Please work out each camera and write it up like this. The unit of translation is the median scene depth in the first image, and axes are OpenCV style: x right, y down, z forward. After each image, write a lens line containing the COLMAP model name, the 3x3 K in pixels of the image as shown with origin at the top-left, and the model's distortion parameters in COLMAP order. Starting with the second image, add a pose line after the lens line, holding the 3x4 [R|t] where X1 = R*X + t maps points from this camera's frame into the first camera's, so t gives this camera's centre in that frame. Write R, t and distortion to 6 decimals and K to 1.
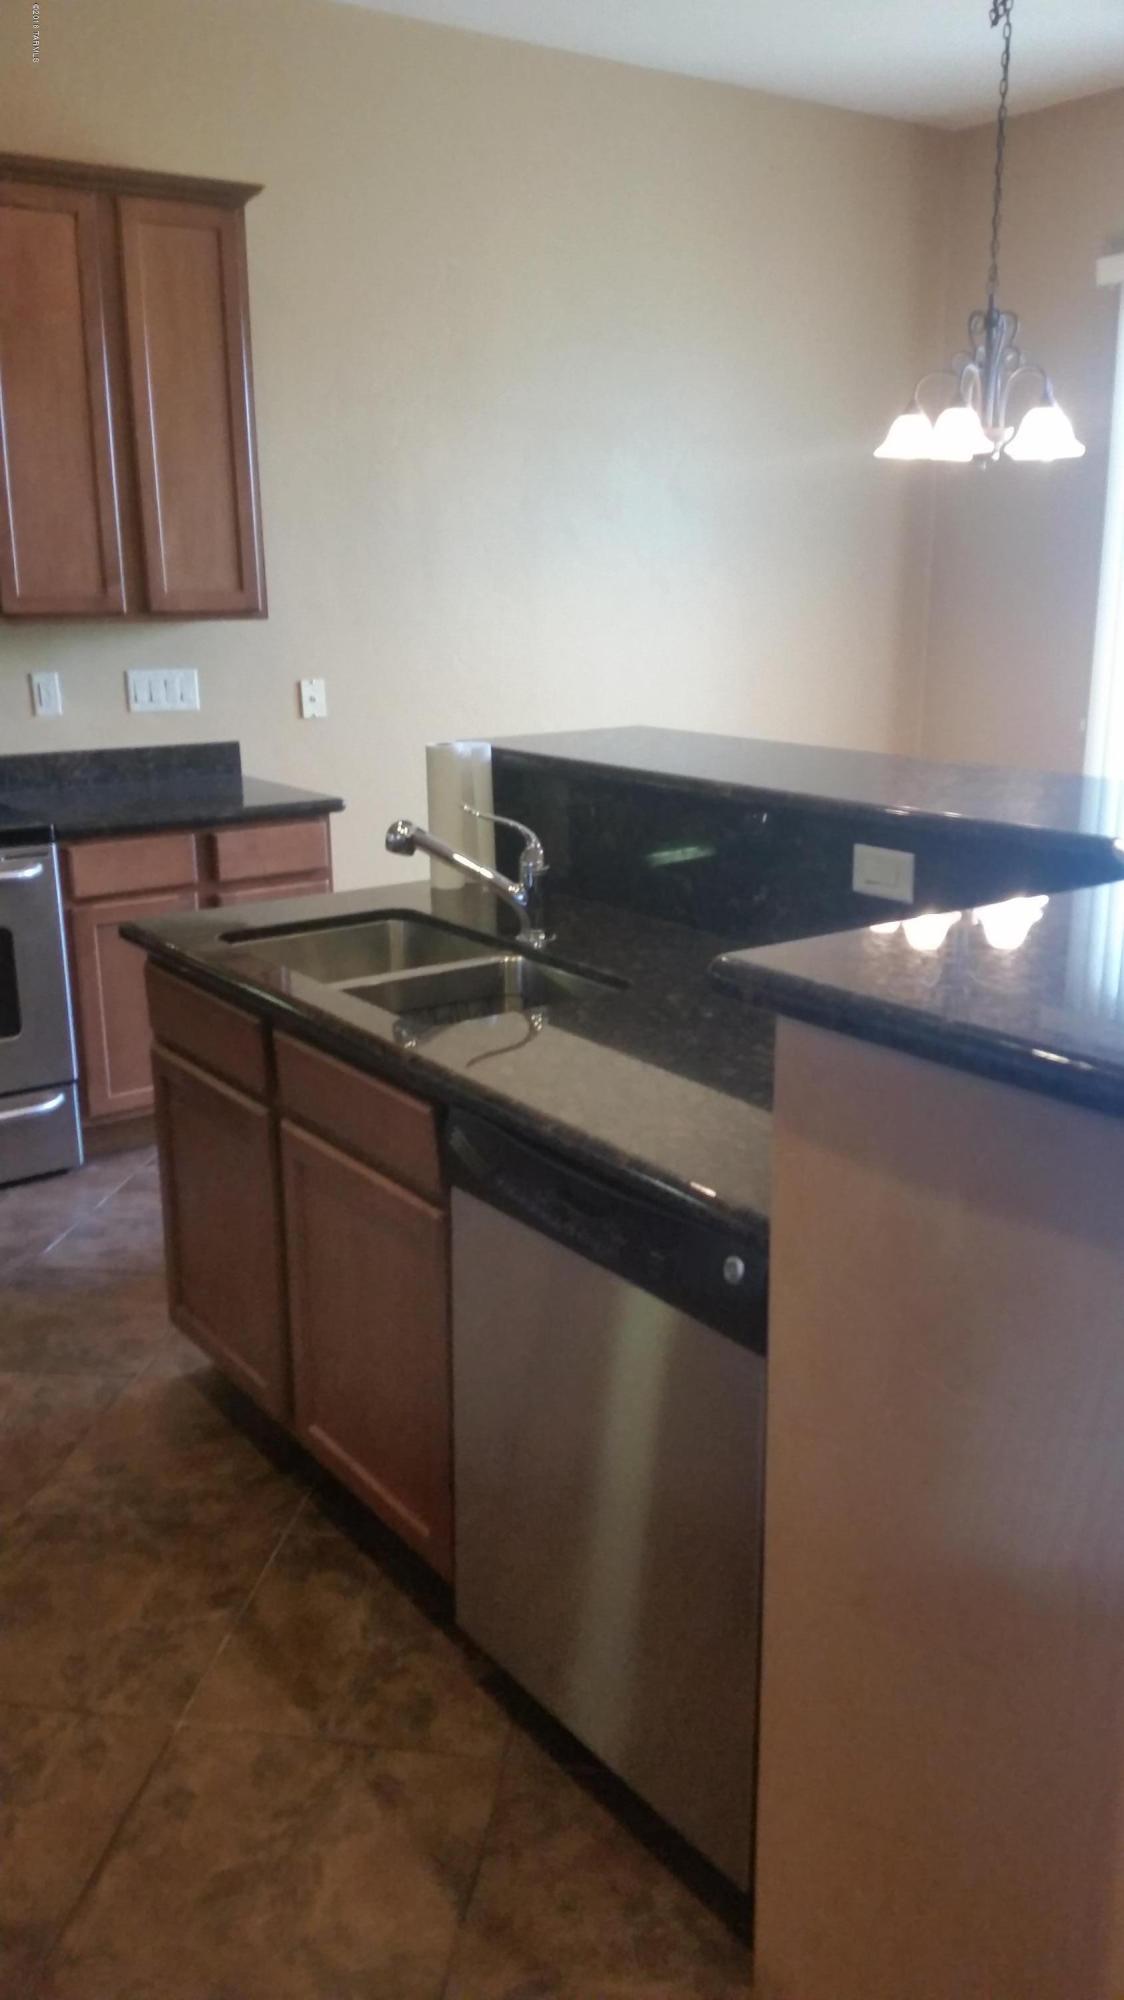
lens RADIAL K [[1624.5, 0, 562.0], [0, 1624.5, 1000.0], [0, 0, 1]] dist [0.218623, -0.414736]
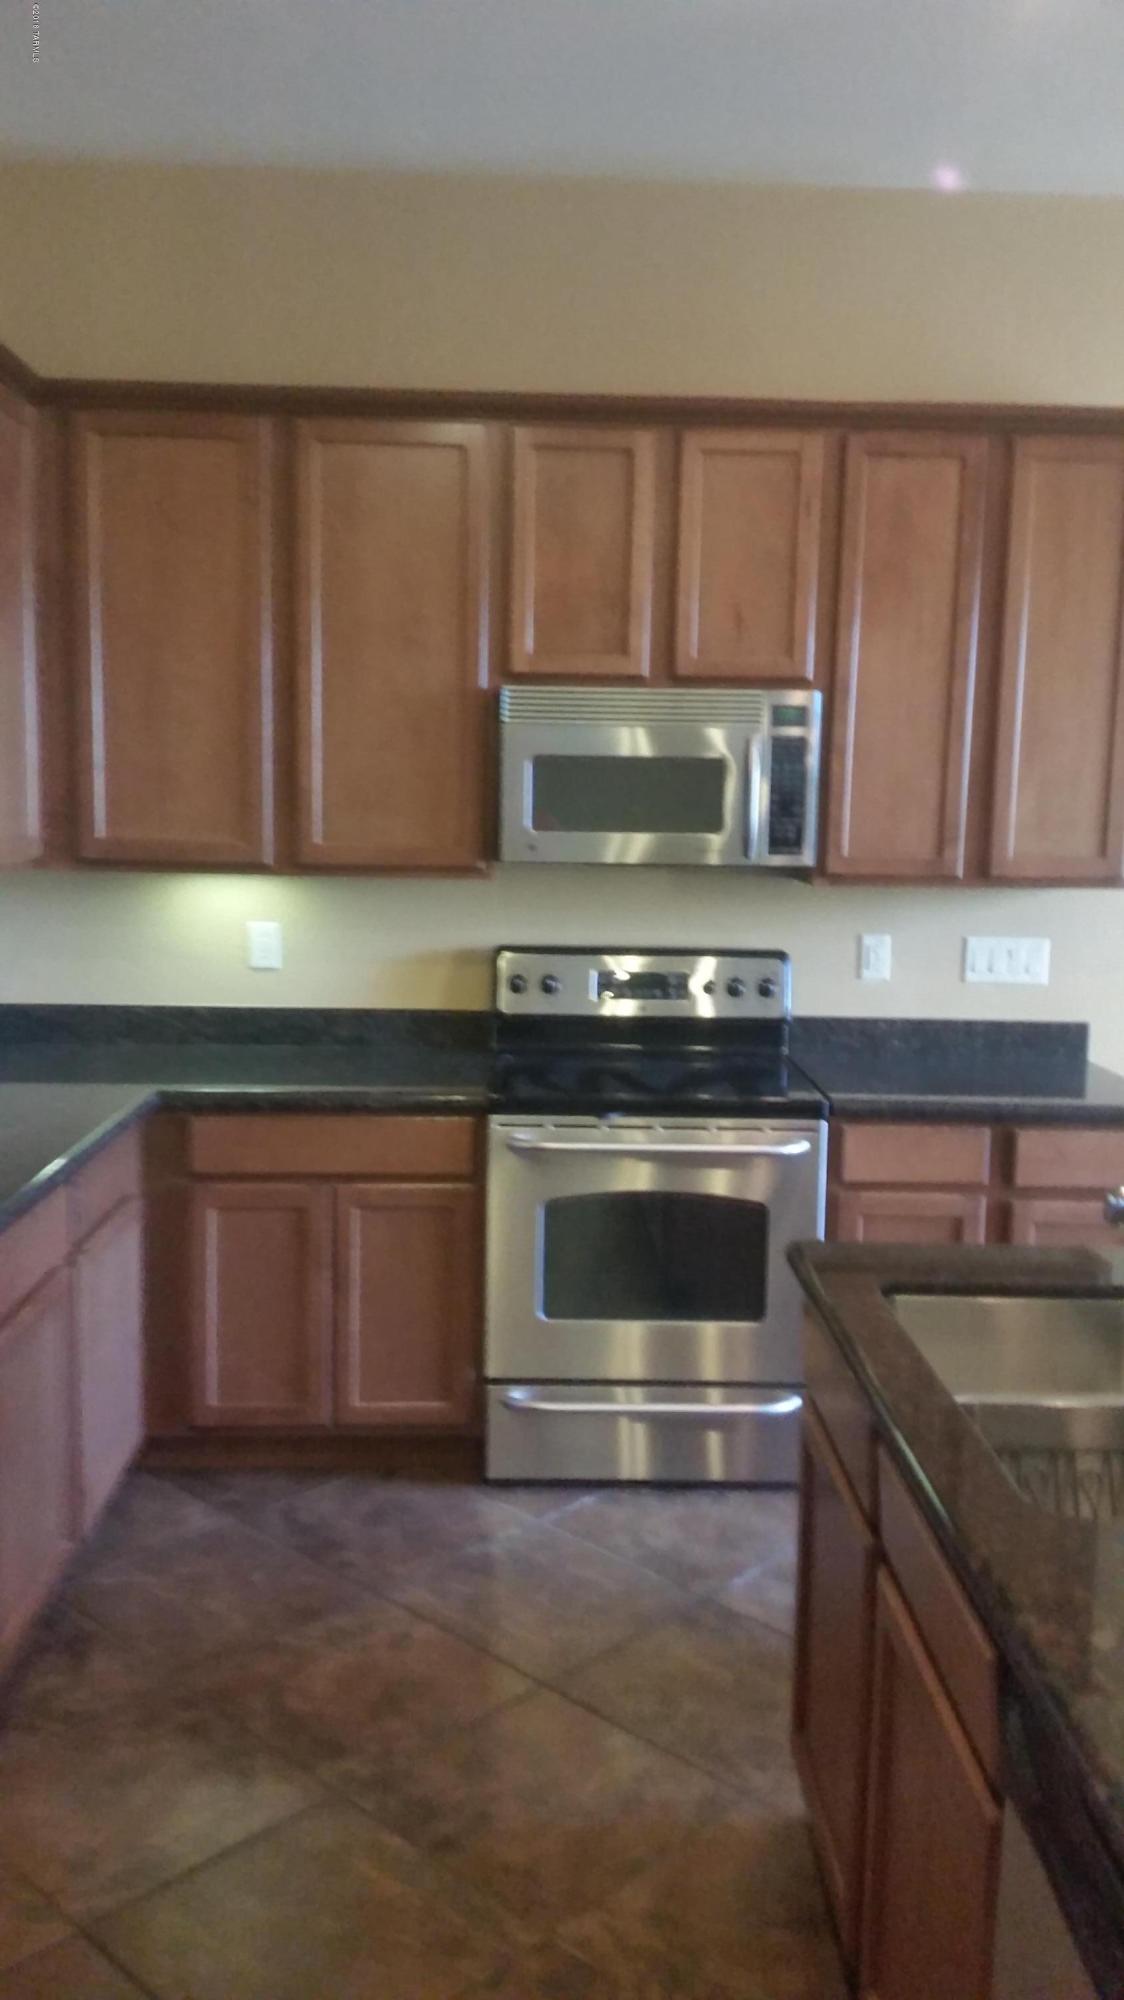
lens RADIAL K [[1624.5, 0, 562.0], [0, 1624.5, 1000.0], [0, 0, 1]] dist [0.218623, -0.414736]
pose [[0.822382, 0.099611, -0.560148, 0.067450], [-0.175814, 0.980859, -0.083695, -0.054891], [0.541089, 0.167311, 0.824154, 0.154847]]
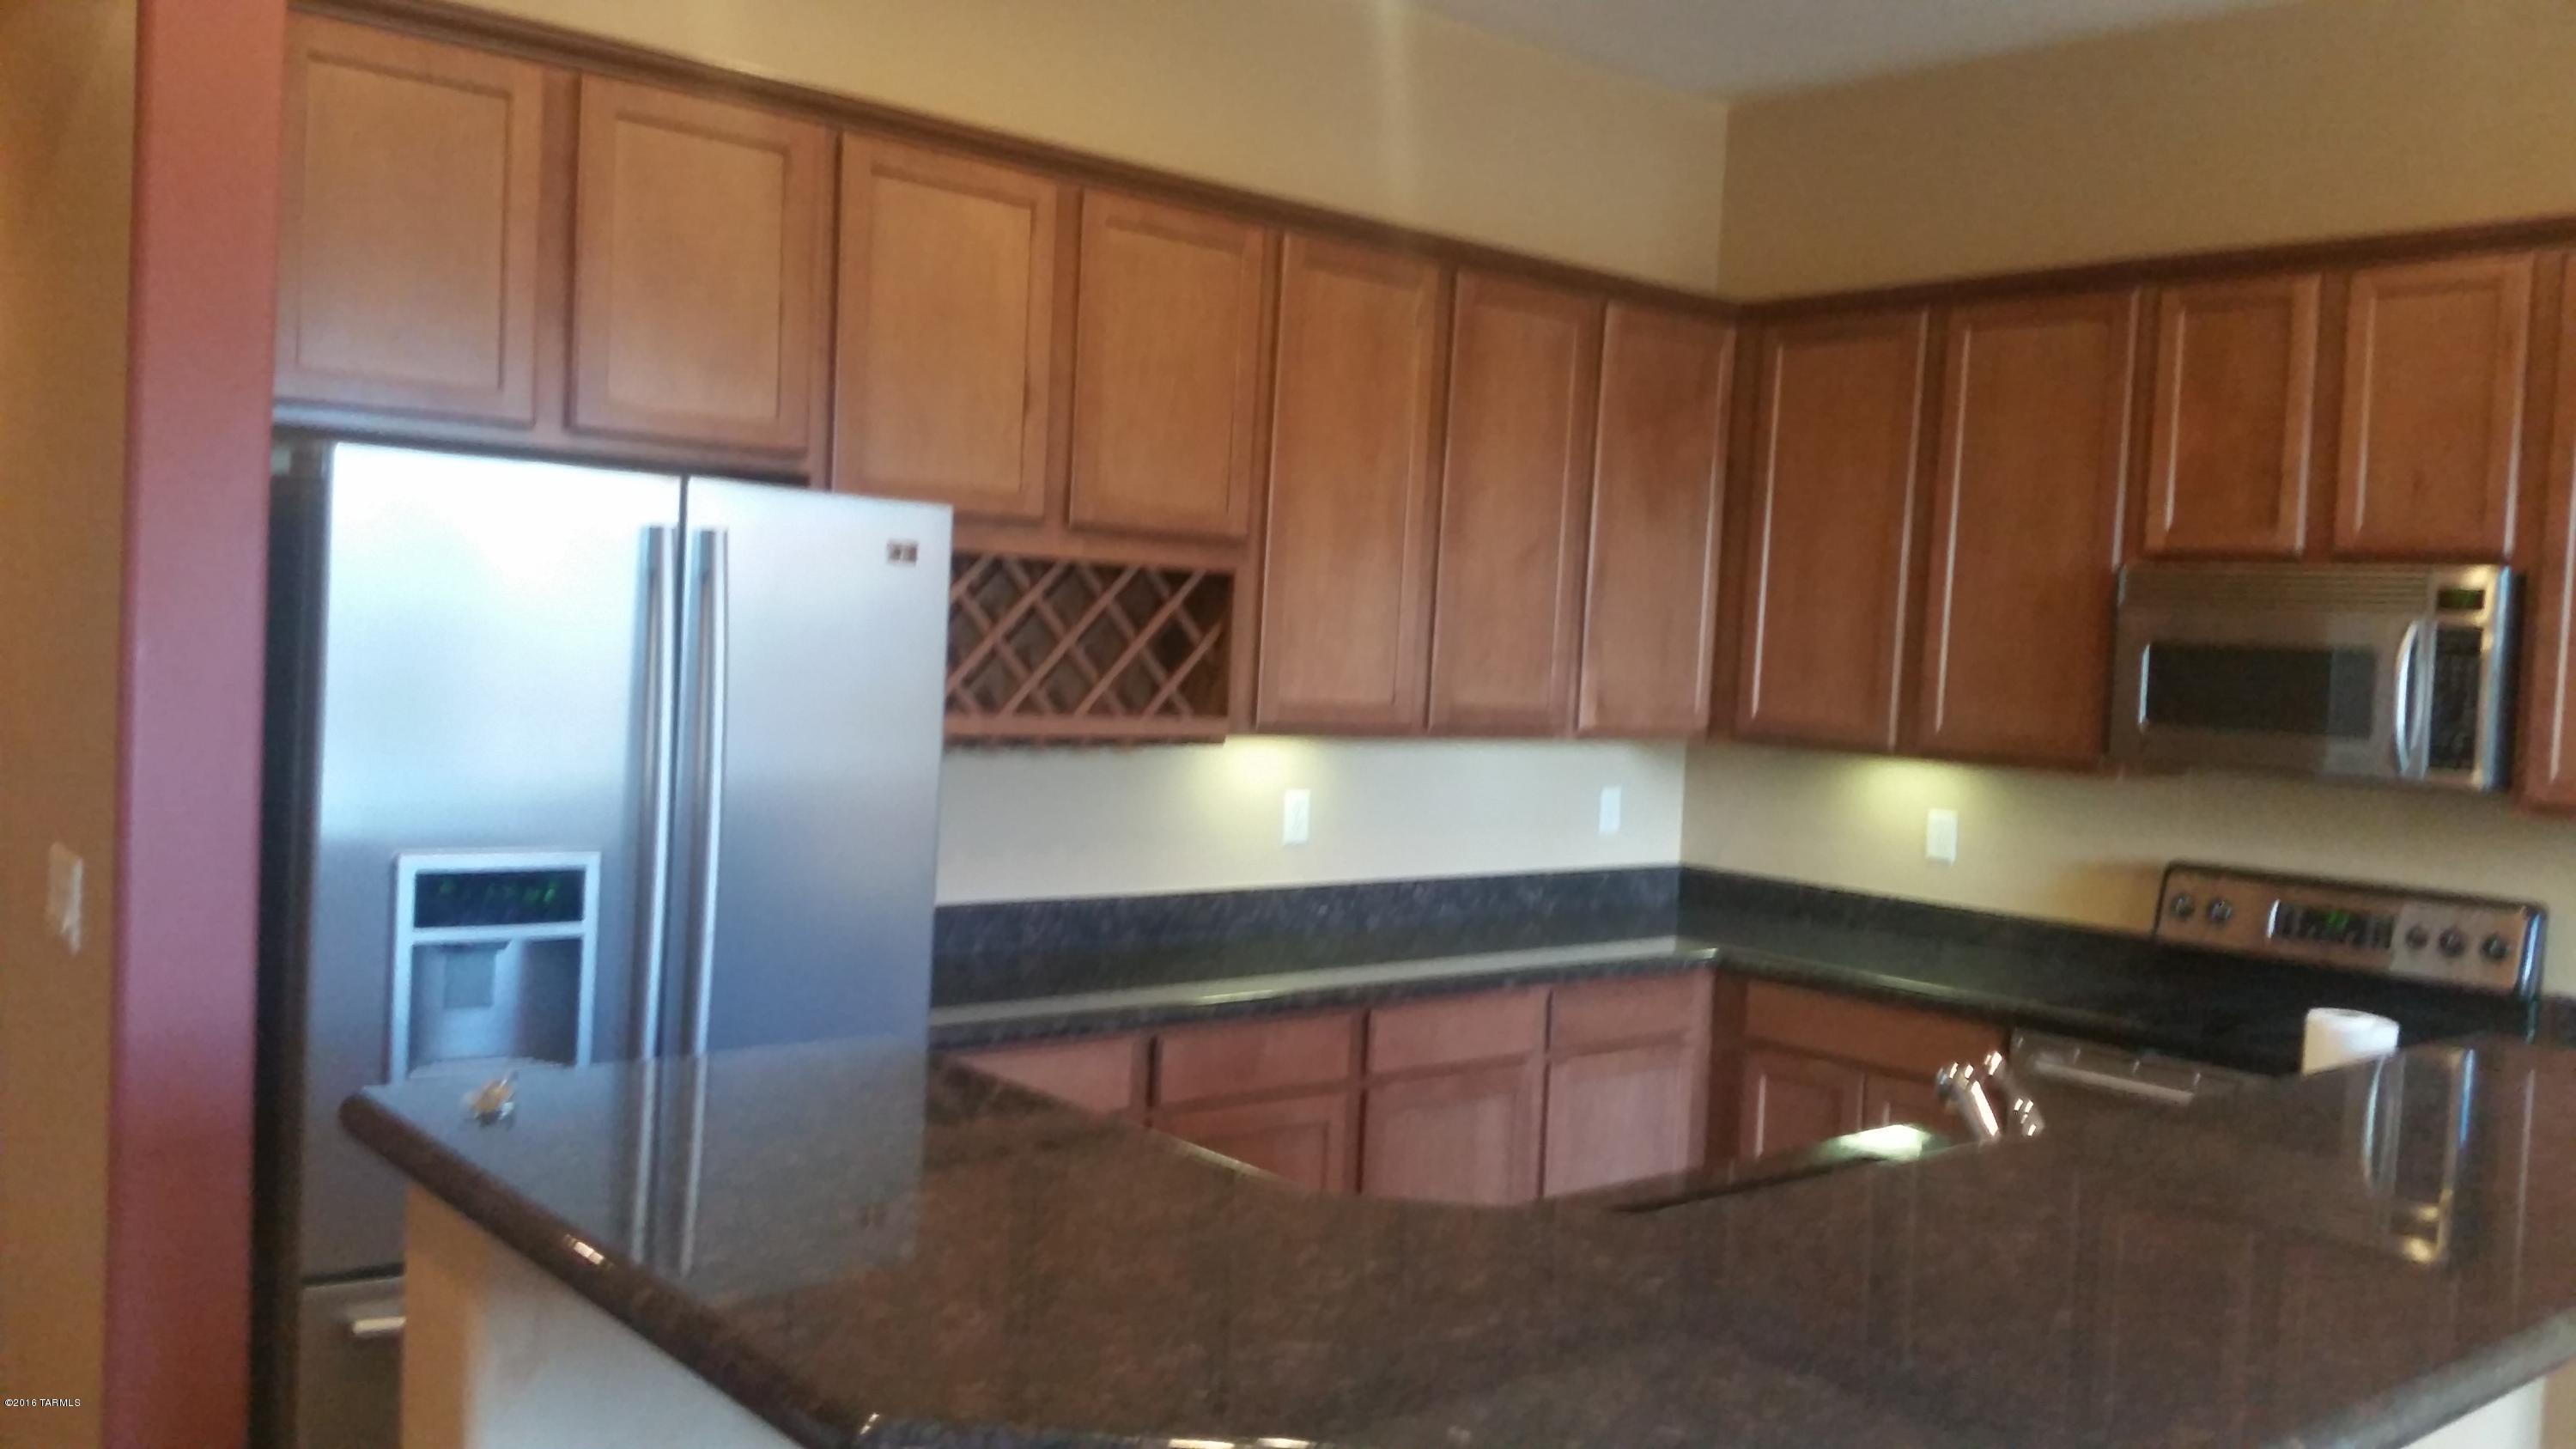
lens RADIAL K [[2092.6, 0, 1288.0], [0, 2092.6, 724.5], [0, 0, 1]] dist [0.218623, -0.414736]
pose [[0.073928, 0.062773, -0.995286, 0.540121], [-0.308175, 0.950608, 0.037064, -0.128390], [0.948453, 0.303982, 0.089621, 0.380047]]
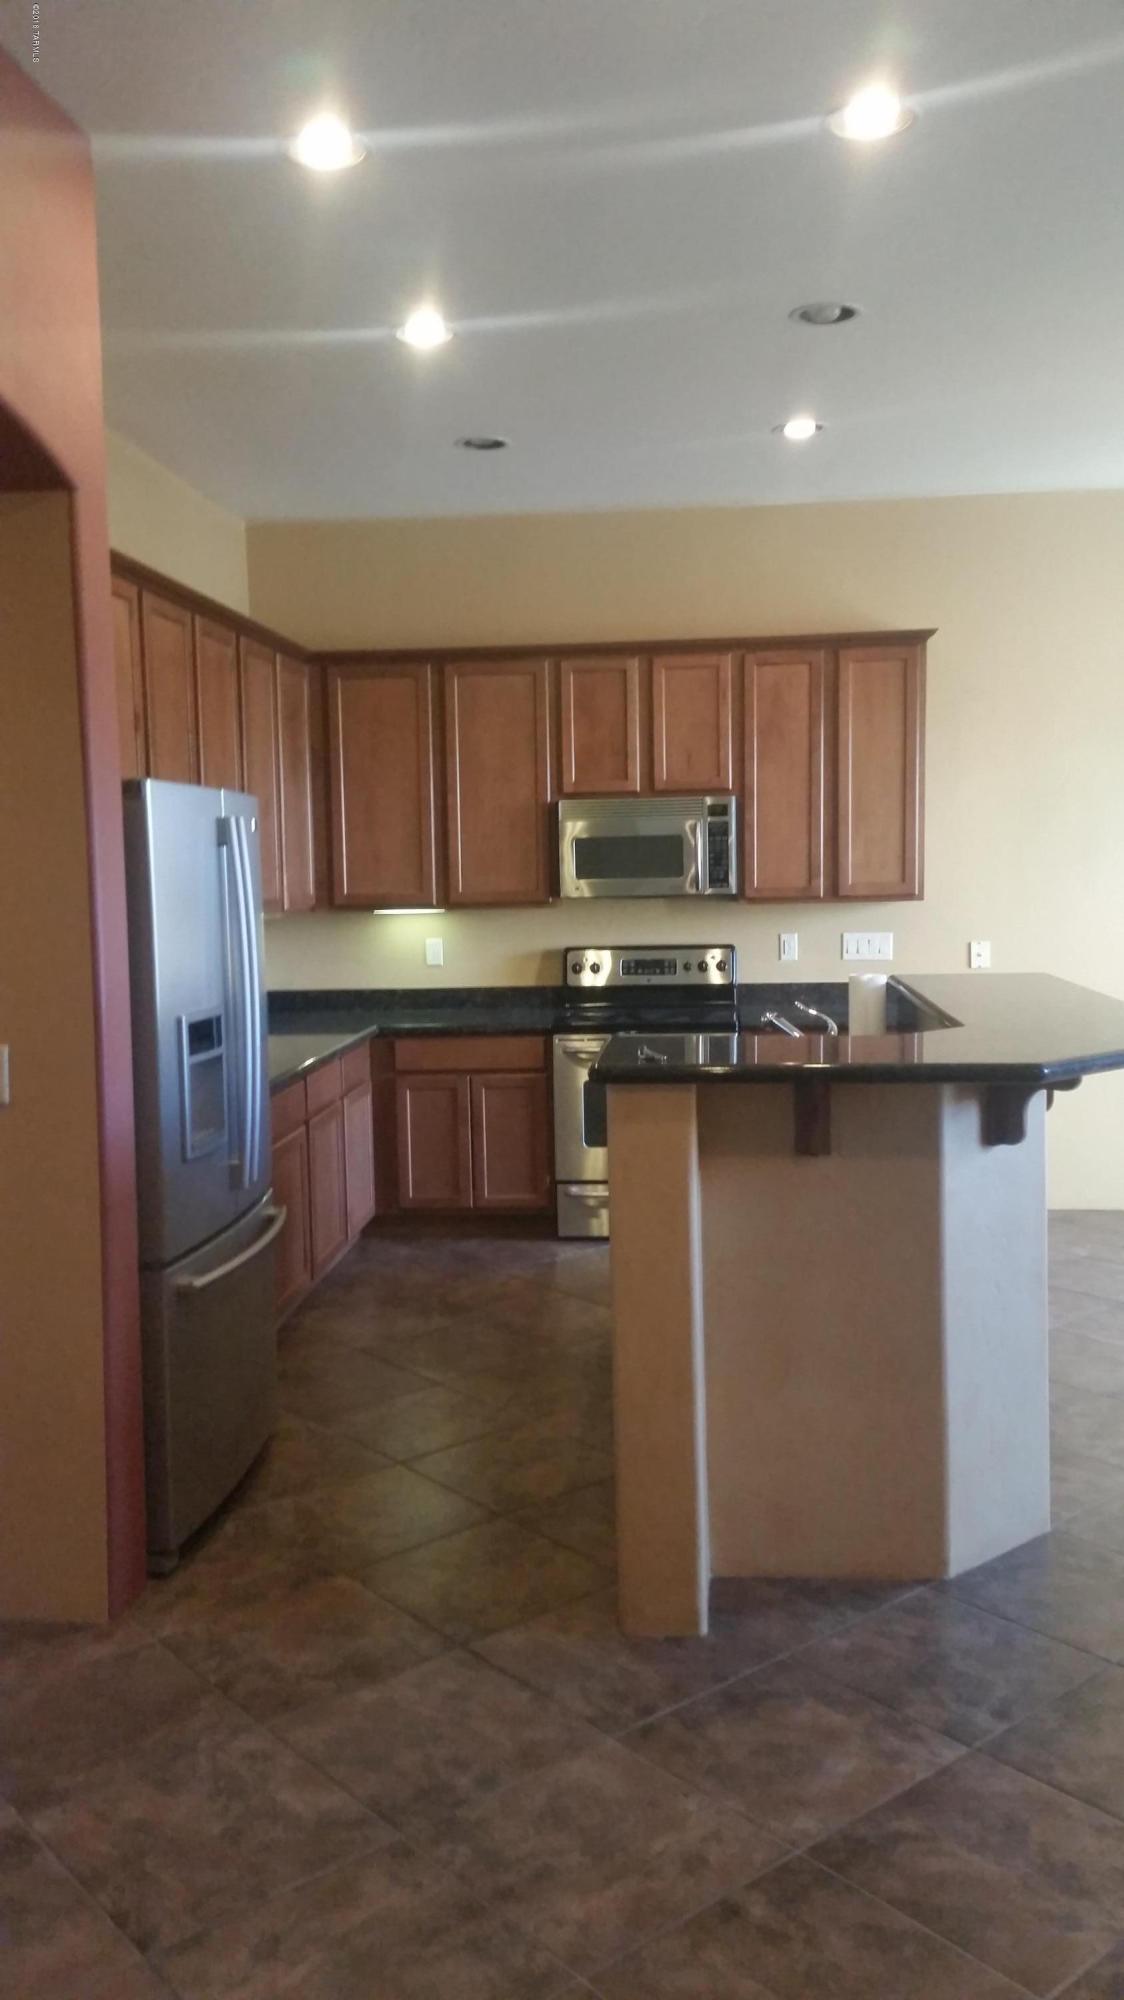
lens RADIAL K [[1660.1, 0, 513.4], [0, 1660.1, 1011.5], [0, 0, 1]] dist [0.358530, -0.716268]
pose [[0.732864, 0.062309, -0.677516, 0.615825], [-0.165316, 0.982263, -0.088486, 0.064620], [0.659985, 0.176852, 0.730166, -0.346886]]
